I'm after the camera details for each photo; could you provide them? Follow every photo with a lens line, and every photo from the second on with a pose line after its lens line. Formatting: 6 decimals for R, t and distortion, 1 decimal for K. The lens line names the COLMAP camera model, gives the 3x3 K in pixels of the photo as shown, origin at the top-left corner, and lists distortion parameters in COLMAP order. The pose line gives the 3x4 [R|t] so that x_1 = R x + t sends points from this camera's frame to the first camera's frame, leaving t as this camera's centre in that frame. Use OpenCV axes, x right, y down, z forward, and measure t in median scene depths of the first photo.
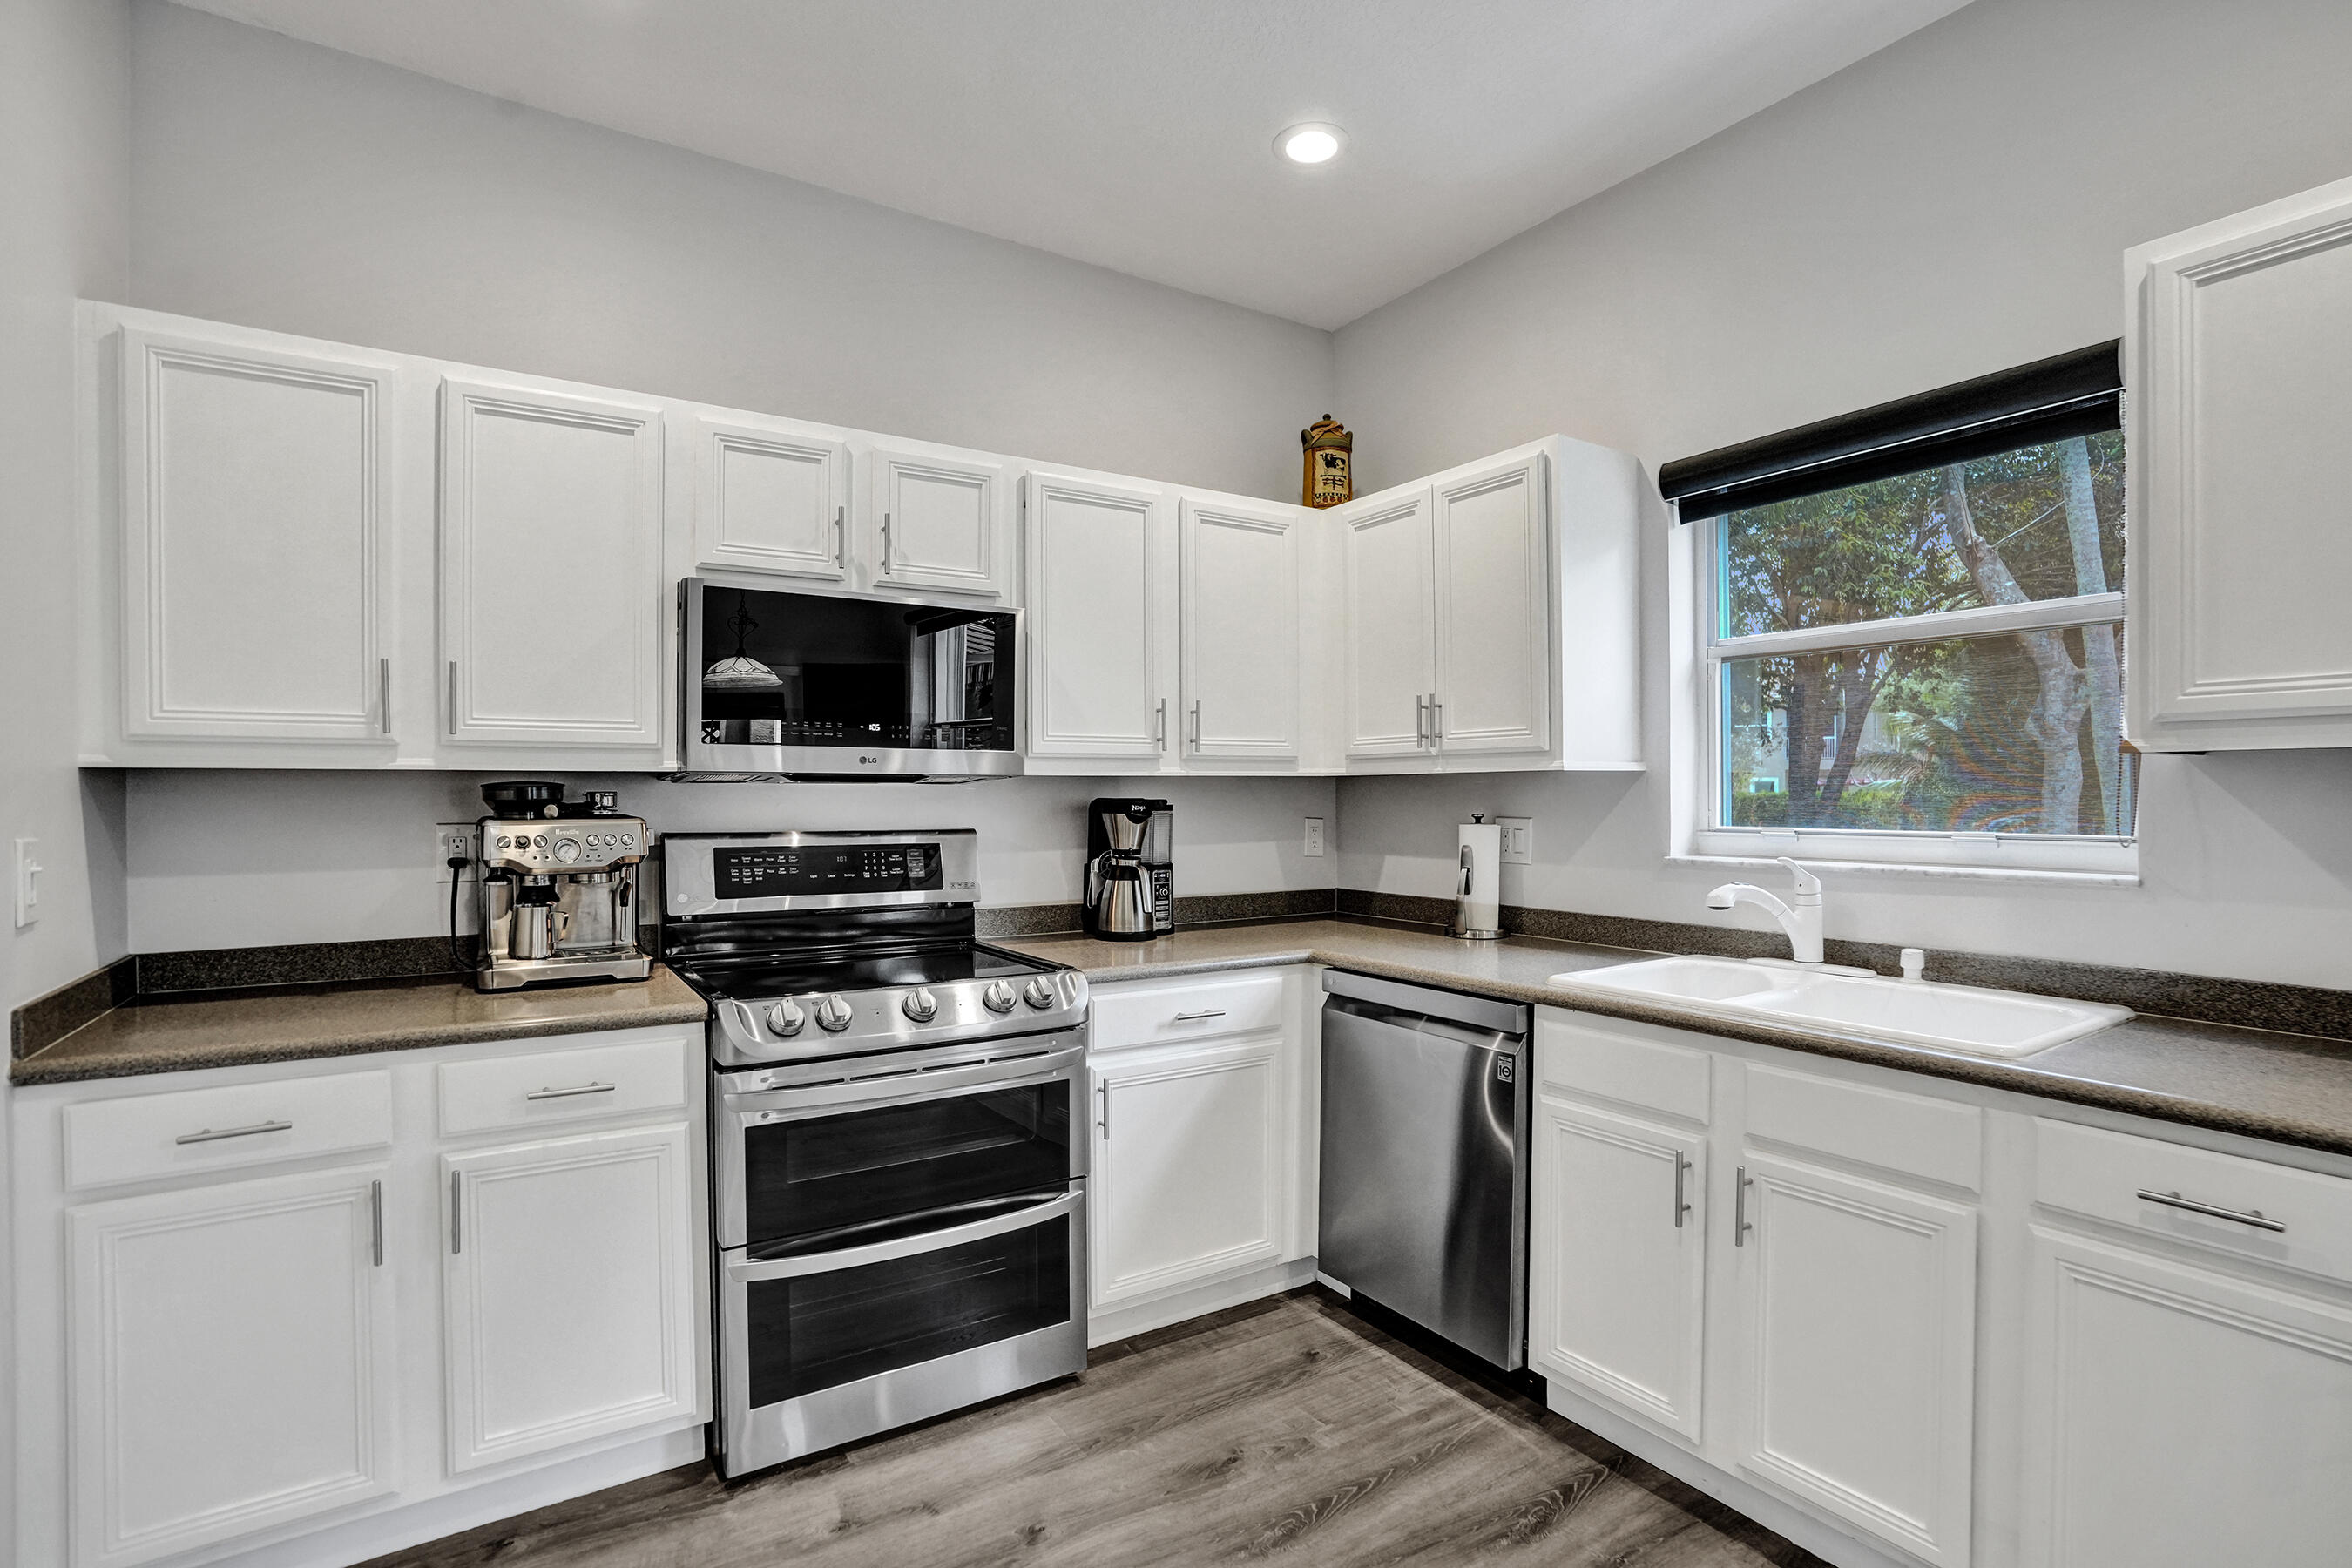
lens RADIAL K [[1142.9, 0, 1206.7], [0, 1142.9, 801.5], [0, 0, 1]] dist [-0.052666, 0.020997]
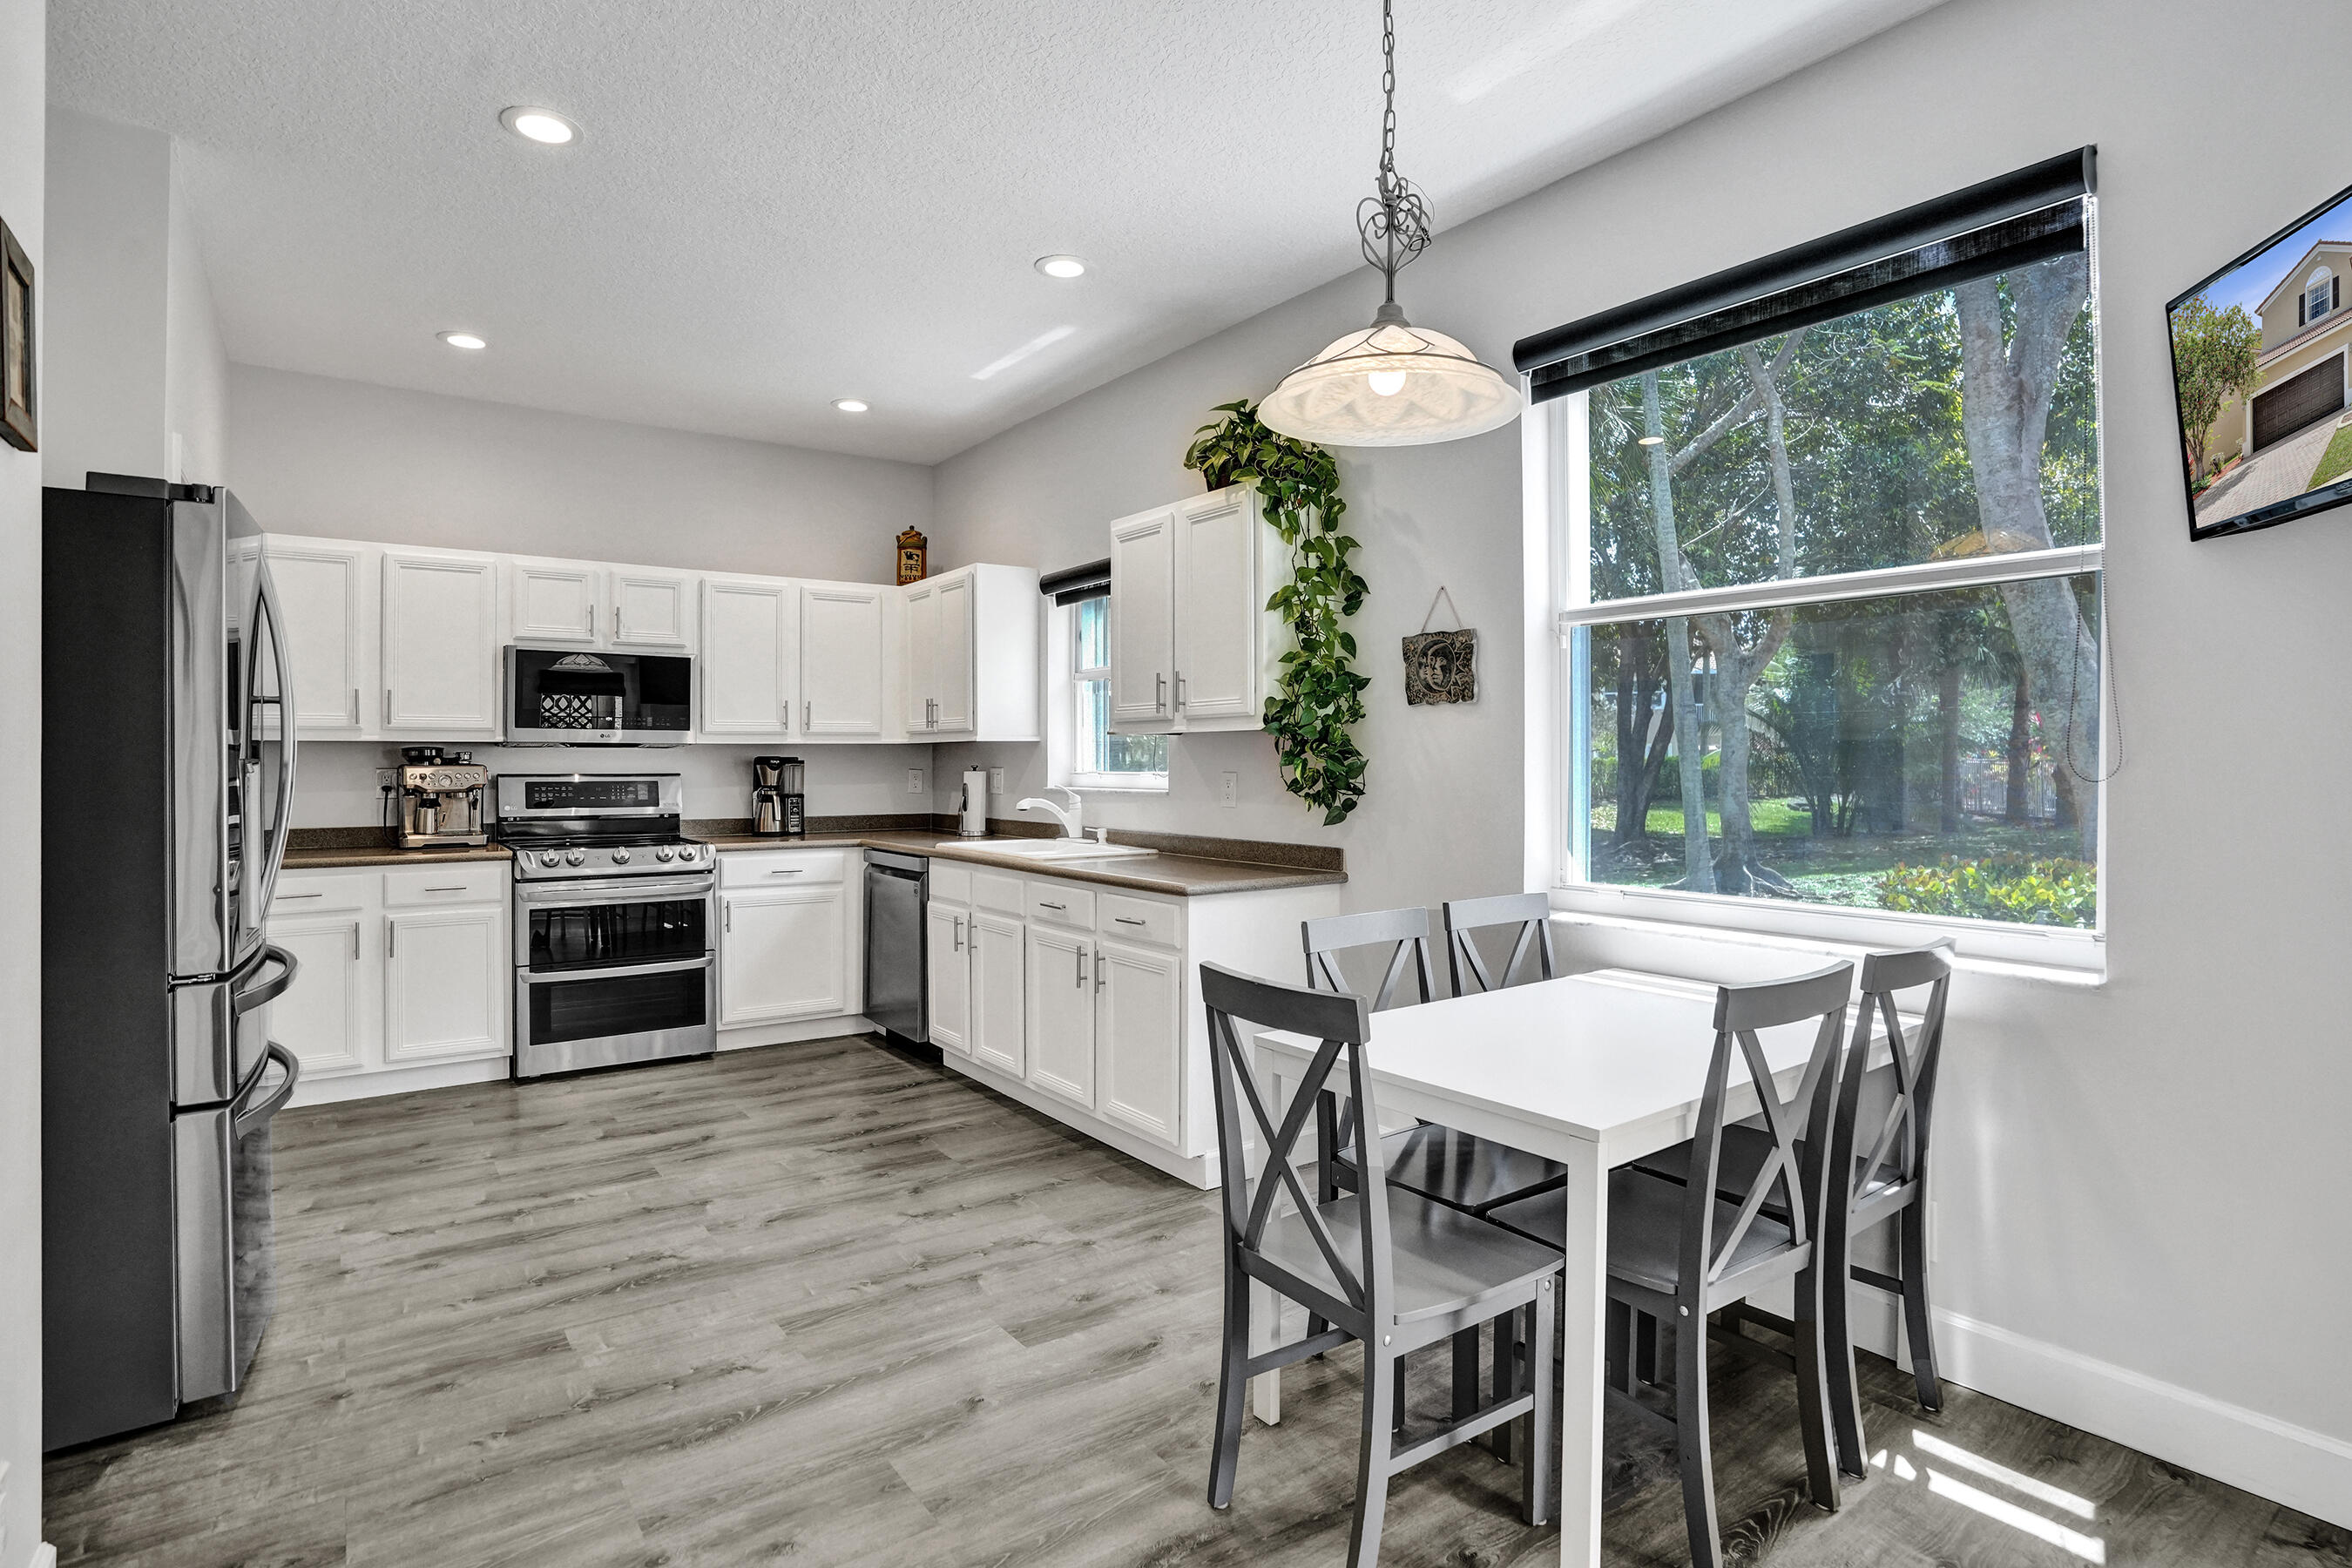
lens RADIAL K [[1142.9, 0, 1161.6], [0, 1142.9, 759.7], [0, 0, 1]] dist [-0.052666, 0.020997]
pose [[0.998749, 0.000264, 0.050004, 0.560937], [0.000111, 0.999972, -0.007497, 0.018947], [-0.050004, 0.007493, 0.998721, -0.980859]]
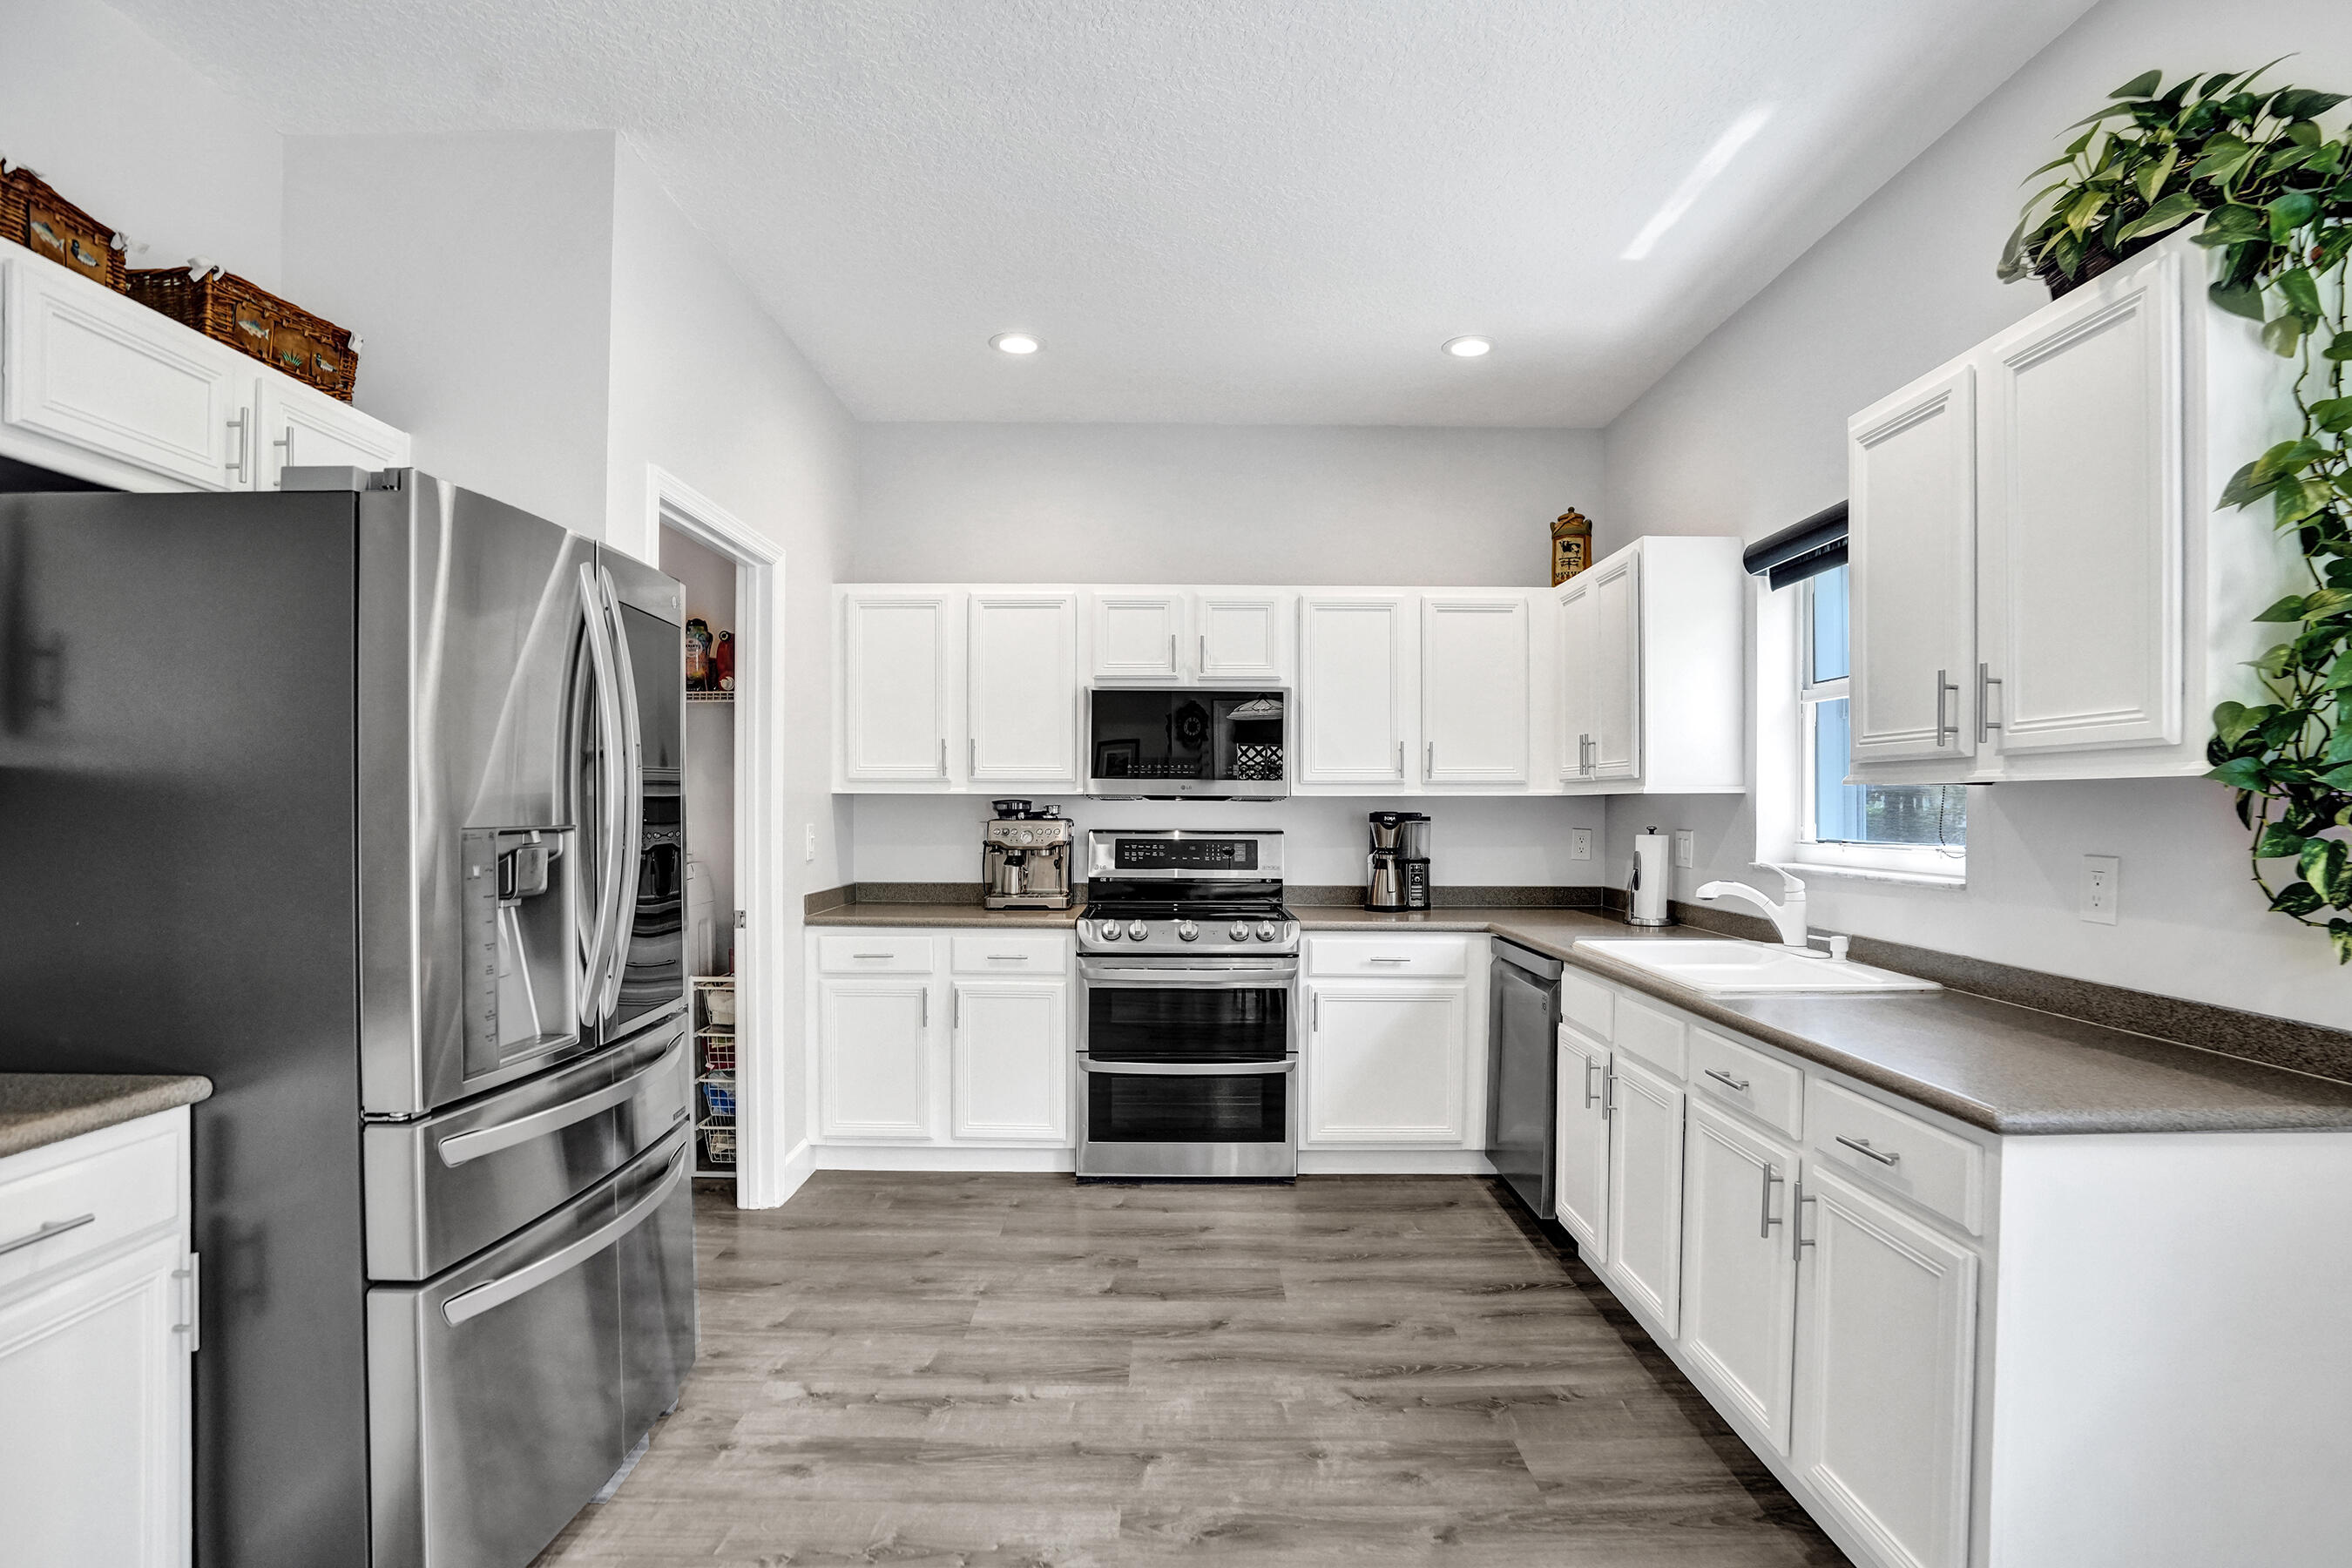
lens RADIAL K [[1142.9, 0, 1185.4], [0, 1142.9, 809.6], [0, 0, 1]] dist [-0.052666, 0.020997]
pose [[0.843656, 0.008145, -0.536822, 0.607998], [-0.009694, 0.999953, -0.000063, -0.003784], [0.536796, 0.005257, 0.843696, -0.414185]]
